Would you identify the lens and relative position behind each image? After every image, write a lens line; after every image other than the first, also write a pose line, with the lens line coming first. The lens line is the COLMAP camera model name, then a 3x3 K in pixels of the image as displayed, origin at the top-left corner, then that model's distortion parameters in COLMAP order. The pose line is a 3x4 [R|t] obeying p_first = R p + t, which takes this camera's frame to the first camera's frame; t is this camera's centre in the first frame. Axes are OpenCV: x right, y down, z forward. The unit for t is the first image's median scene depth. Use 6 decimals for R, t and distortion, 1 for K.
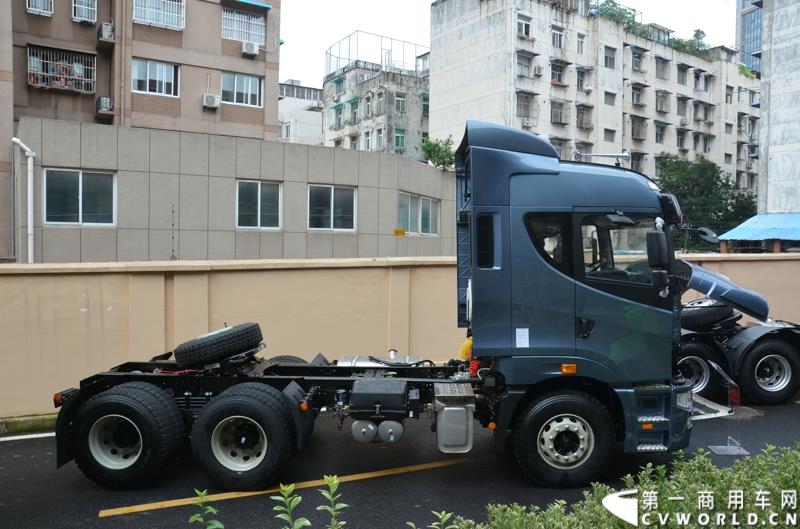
lens RADIAL K [[626.7, 0, 405.9], [0, 626.7, 269.0], [0, 0, 1]] dist [-0.160382, 0.131536]
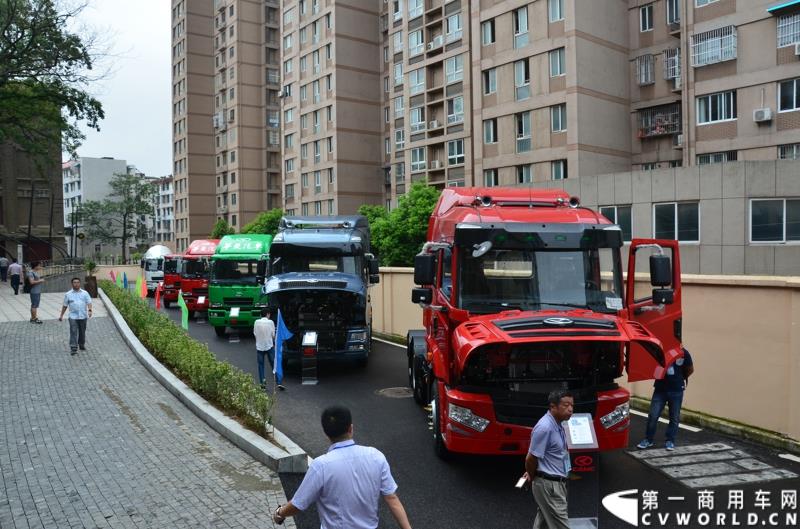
lens RADIAL K [[624.7, 0, 406.1], [0, 624.7, 269.6], [0, 0, 1]] dist [-0.162084, 0.130245]
pose [[0.070568, 0.026784, -0.997147, 1.130482], [-0.022986, 0.999418, 0.025218, -0.038093], [0.997242, 0.021141, 0.071142, 0.553120]]
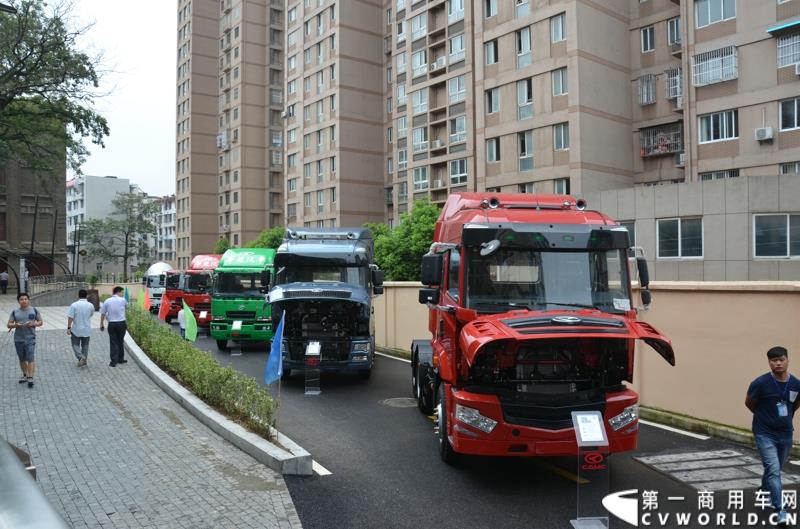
lens RADIAL K [[624.7, 0, 406.1], [0, 624.7, 269.6], [0, 0, 1]] dist [-0.162084, 0.130245]
pose [[0.068920, -0.008649, -0.997585, 1.128840], [-0.029315, 0.999513, -0.010691, -0.020650], [0.997191, 0.029981, 0.068633, 0.548742]]
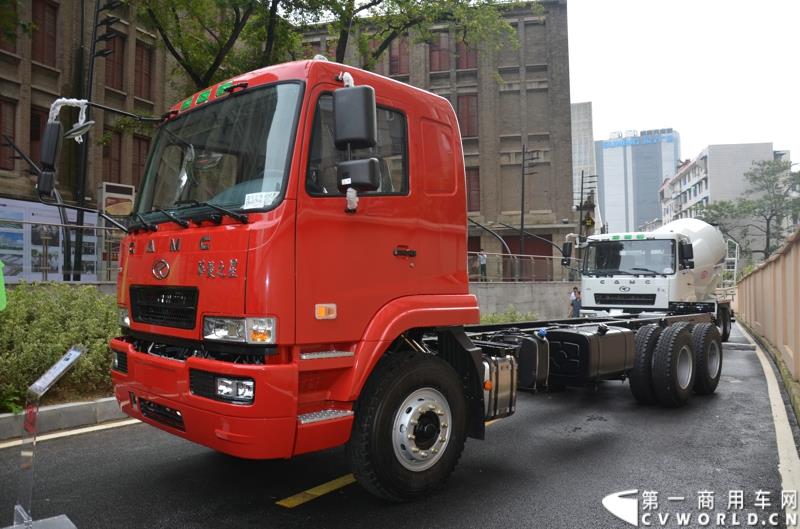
lens RADIAL K [[624.7, 0, 406.1], [0, 624.7, 269.6], [0, 0, 1]] dist [-0.162084, 0.130245]
pose [[-0.834682, -0.021455, -0.550315, -1.032454], [-0.025032, 0.999686, -0.001007, 0.067314], [0.550164, 0.012935, -0.834957, 0.207672]]
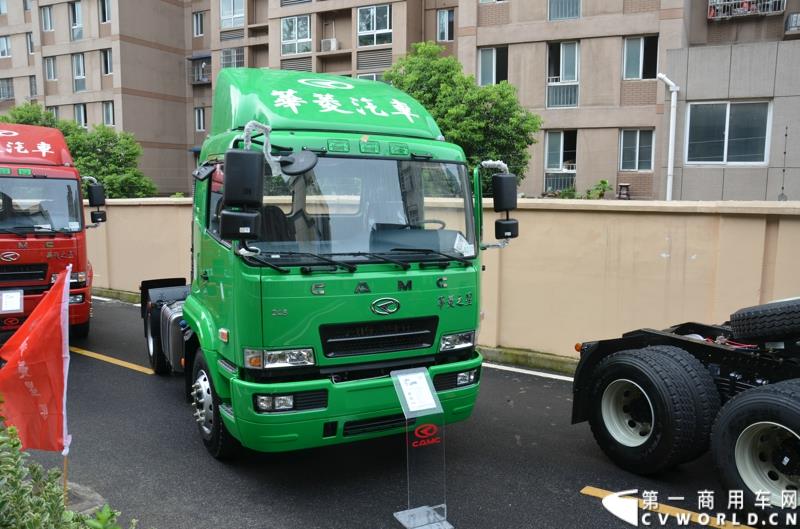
lens RADIAL K [[654.9, 0, 407.0], [0, 654.9, 278.8], [0, 0, 1]] dist [-0.137613, 0.138263]
pose [[0.501867, 0.110528, -0.857854, 0.042596], [-0.034244, 0.993563, 0.107980, 0.008039], [0.864267, -0.024816, 0.502421, 0.124787]]
